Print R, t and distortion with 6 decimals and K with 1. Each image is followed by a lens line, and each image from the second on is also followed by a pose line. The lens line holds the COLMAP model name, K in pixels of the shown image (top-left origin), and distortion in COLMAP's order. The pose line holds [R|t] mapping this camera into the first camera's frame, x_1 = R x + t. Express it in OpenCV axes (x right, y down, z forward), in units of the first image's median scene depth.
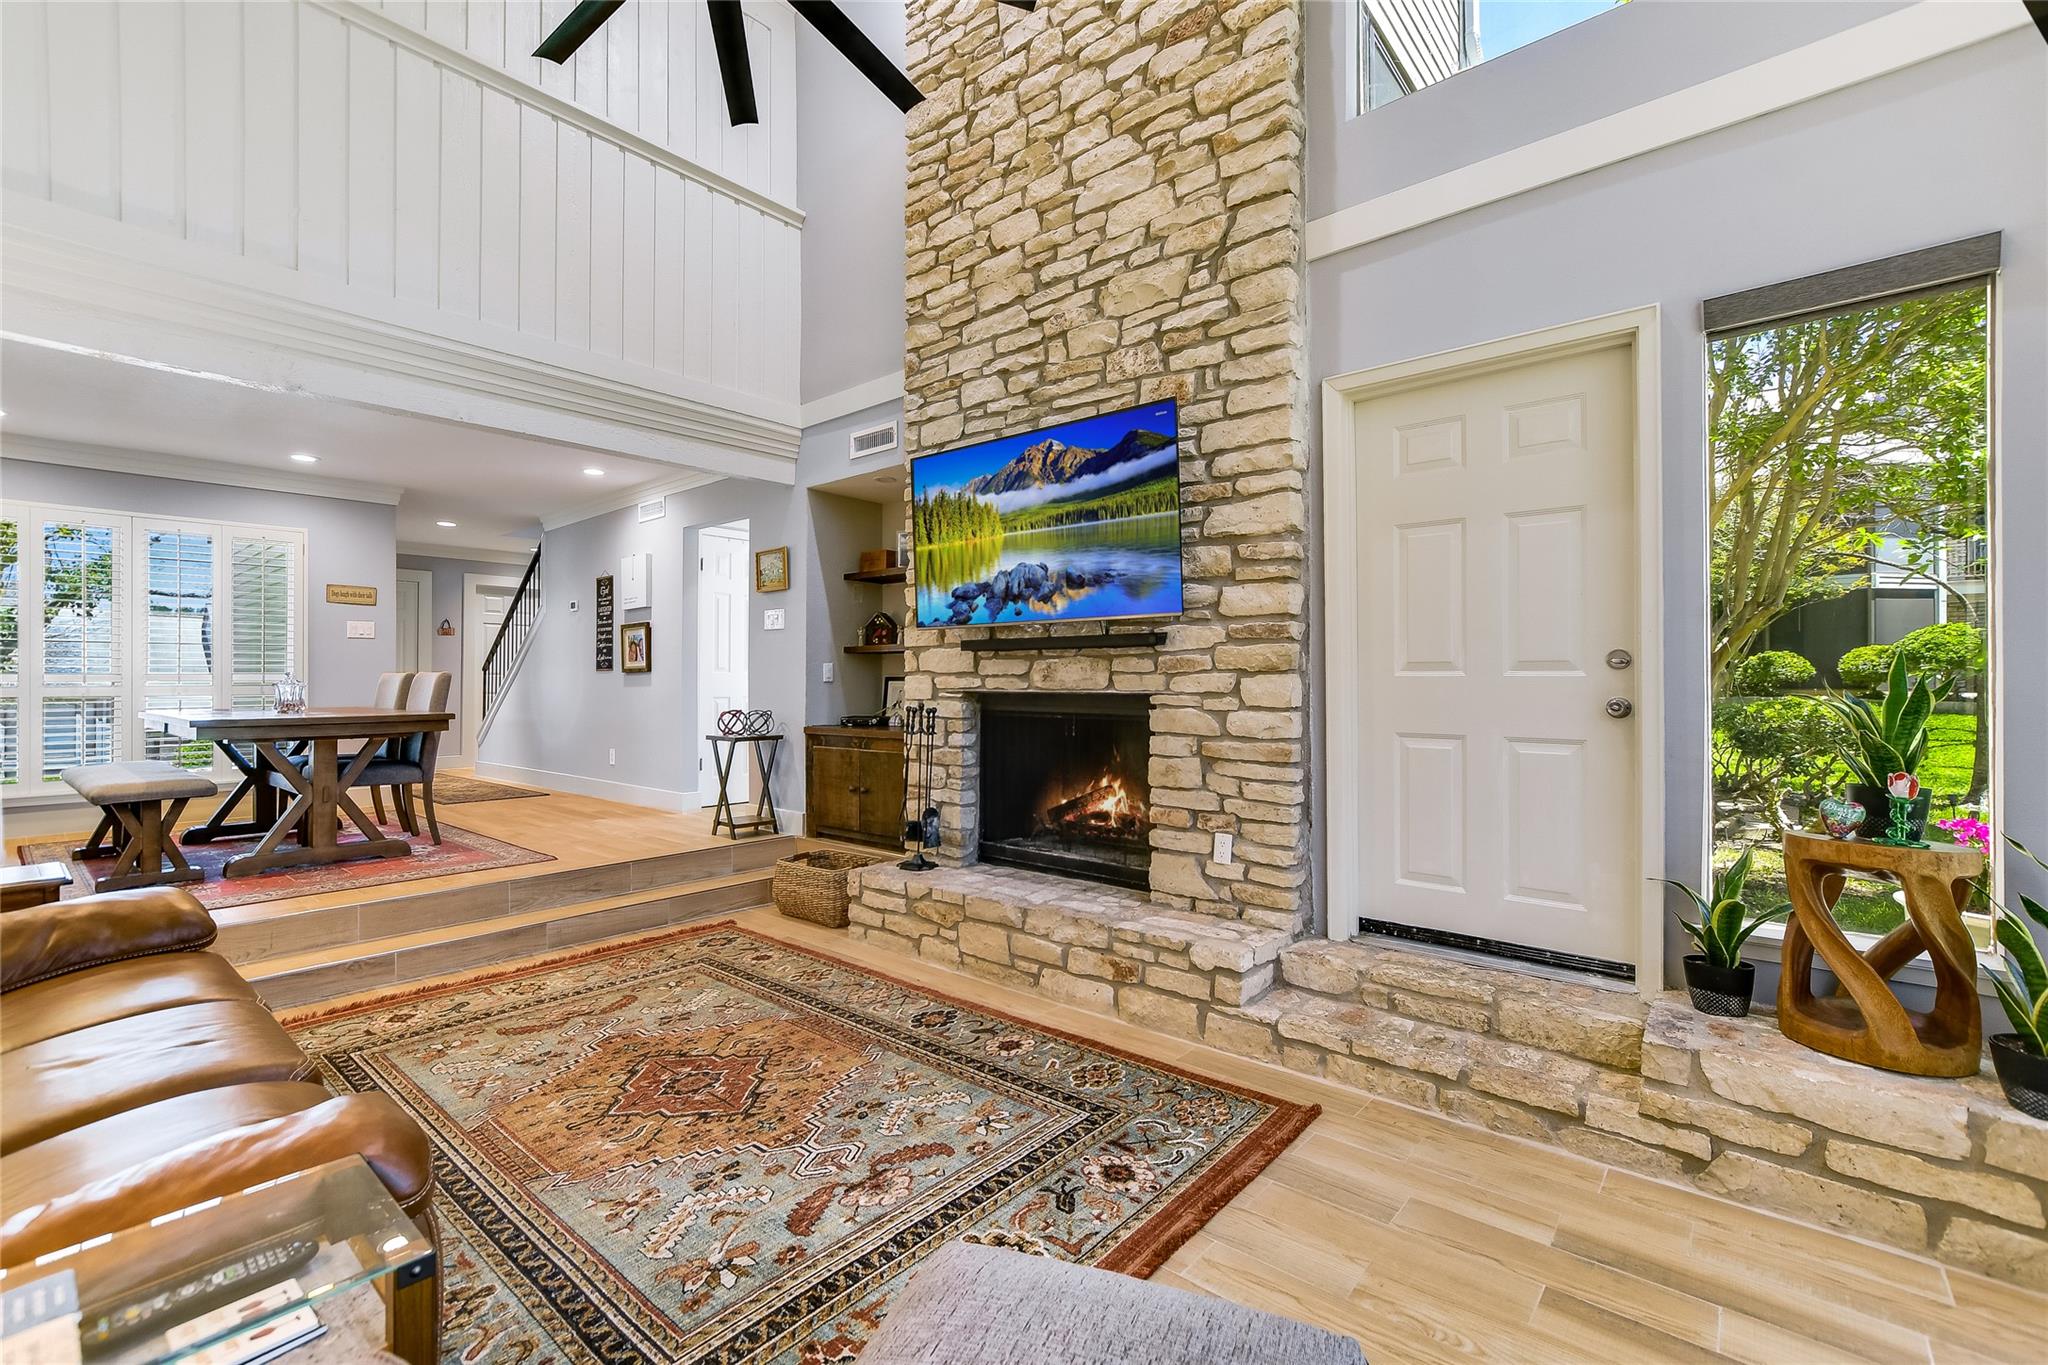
lens RADIAL K [[893.1, 0, 1025.3], [0, 893.1, 673.2], [0, 0, 1]] dist [-0.002074, 0.000017]
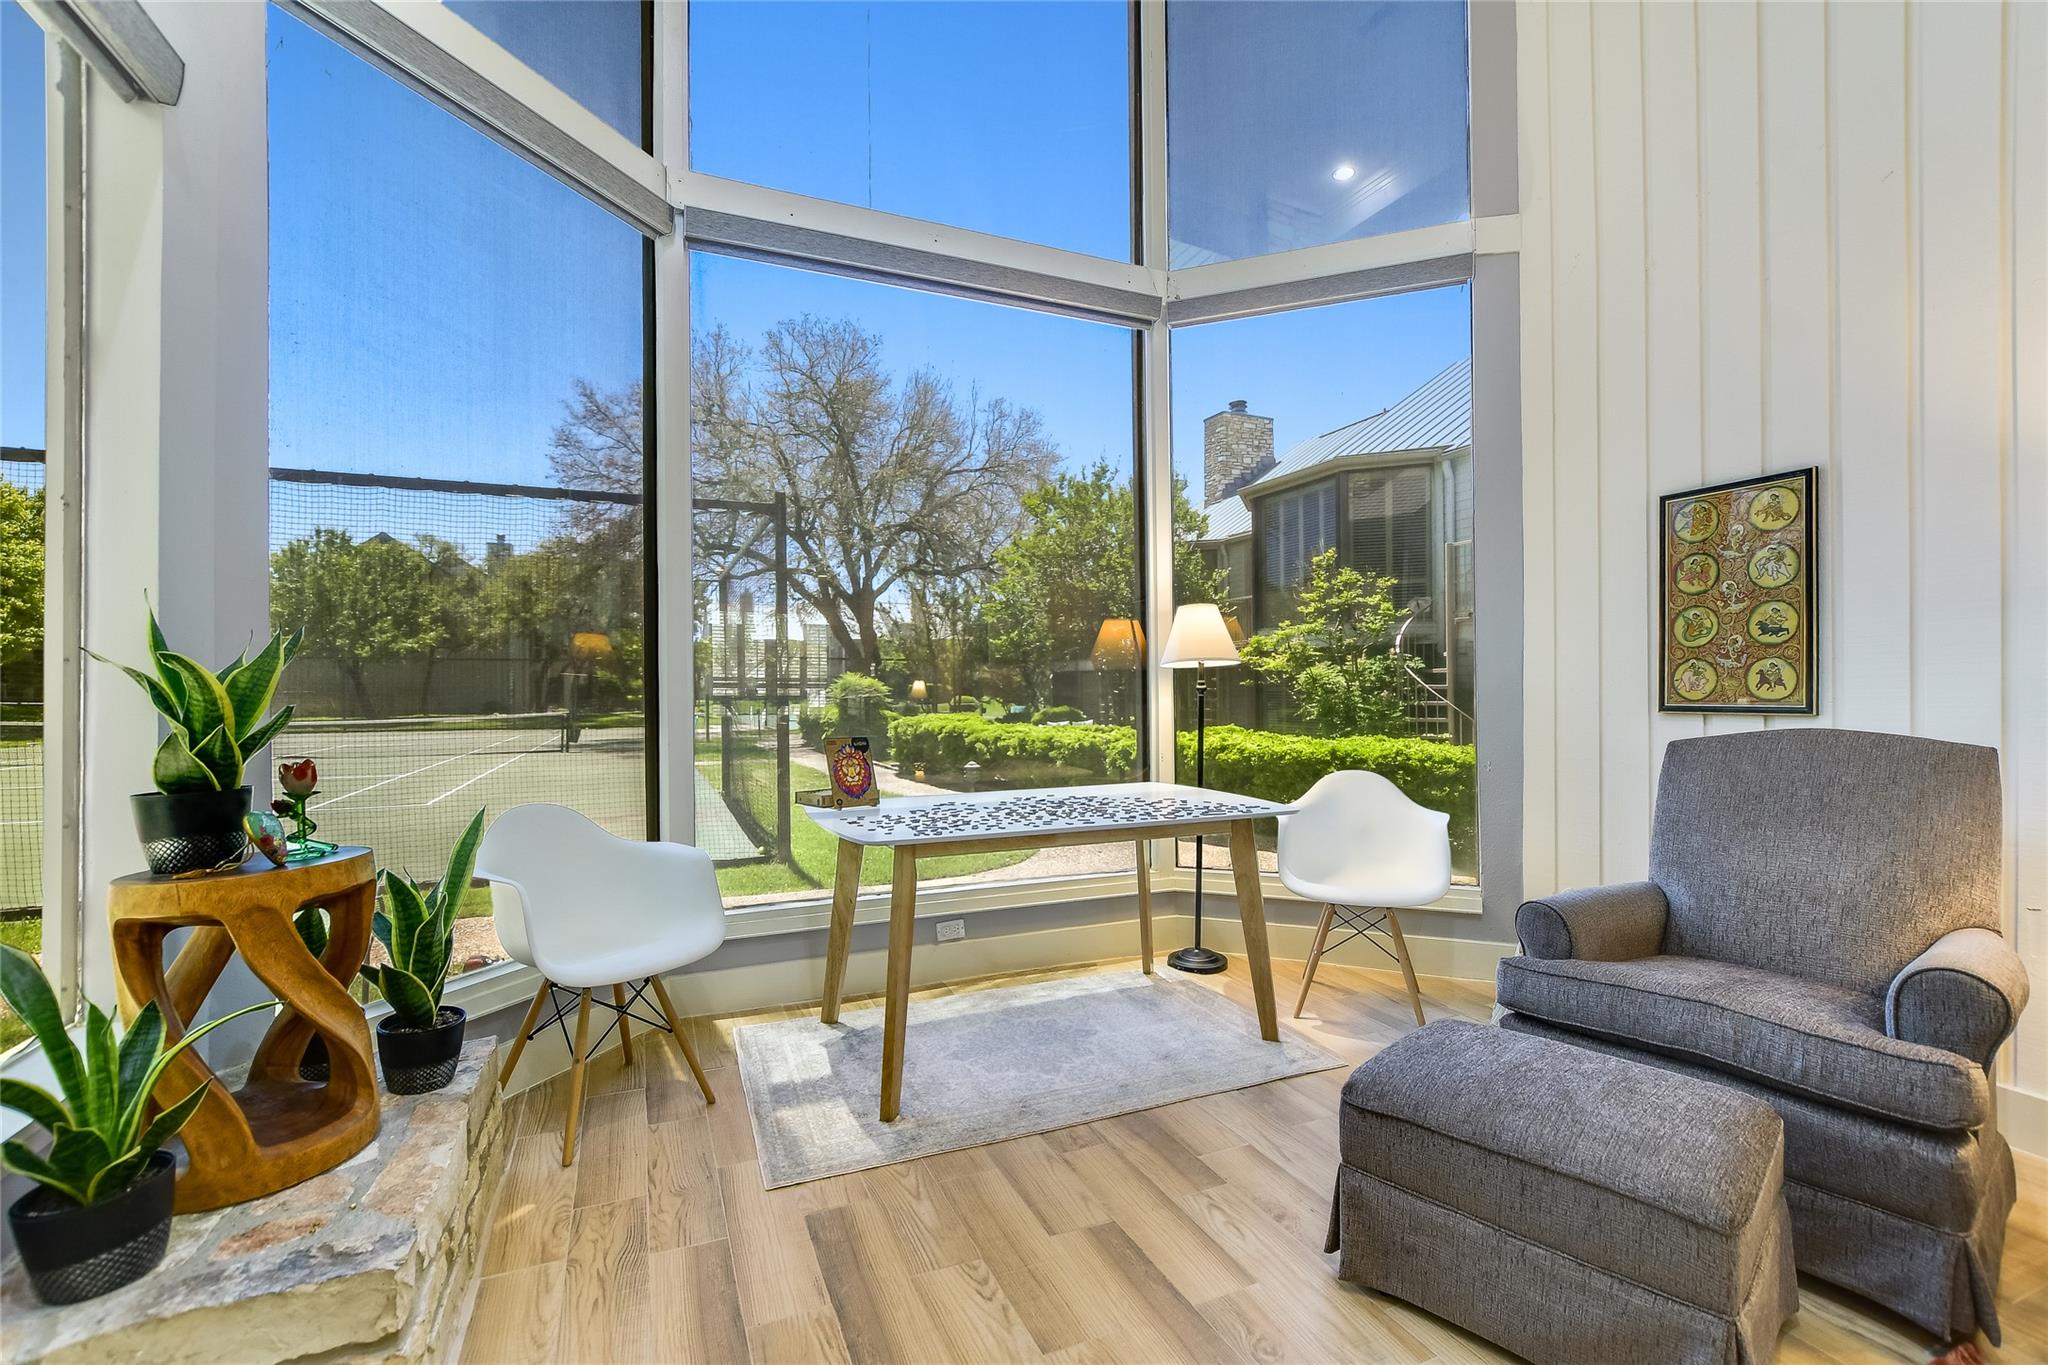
lens RADIAL K [[898.9, 0, 1021.8], [0, 898.9, 698.5], [0, 0, 1]] dist [-0.014937, 0.000143]
pose [[-0.898398, 0.003283, 0.439171, 0.062758], [0.002735, 0.999994, -0.001880, 0.037005], [-0.439175, -0.000487, -0.898402, 0.831597]]
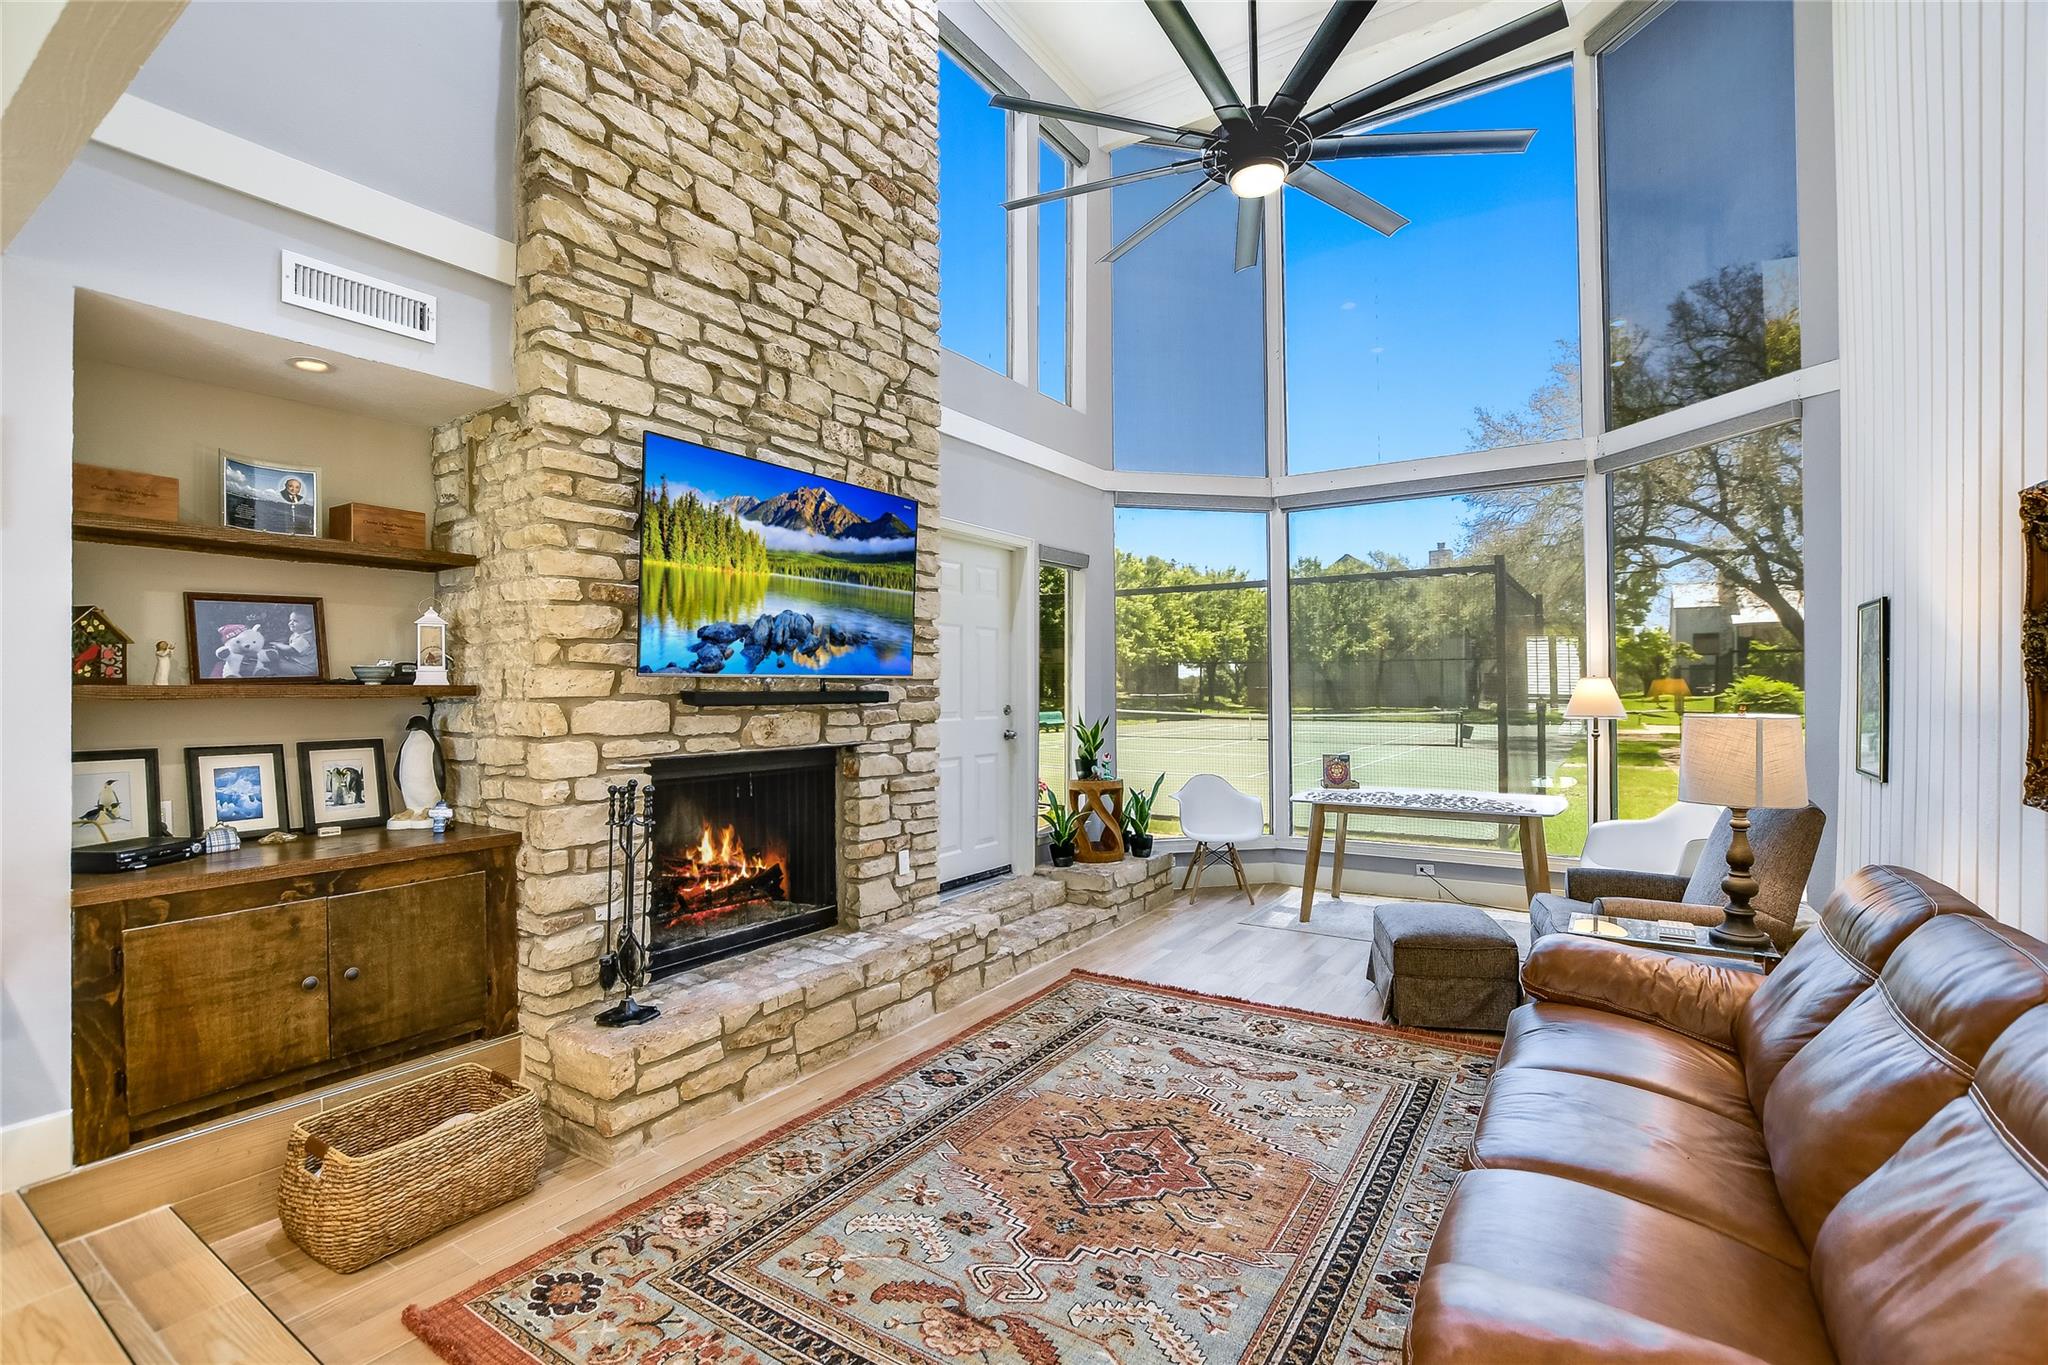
lens RADIAL K [[915.2, 0, 1010.9], [0, 915.2, 686.8], [0, 0, 1]] dist [-0.022338, 0.000565]
pose [[-0.120370, 0.003037, 0.992724, -1.037278], [-0.003664, 0.999987, -0.003504, -0.046531], [-0.992722, -0.004059, -0.120357, 0.961473]]
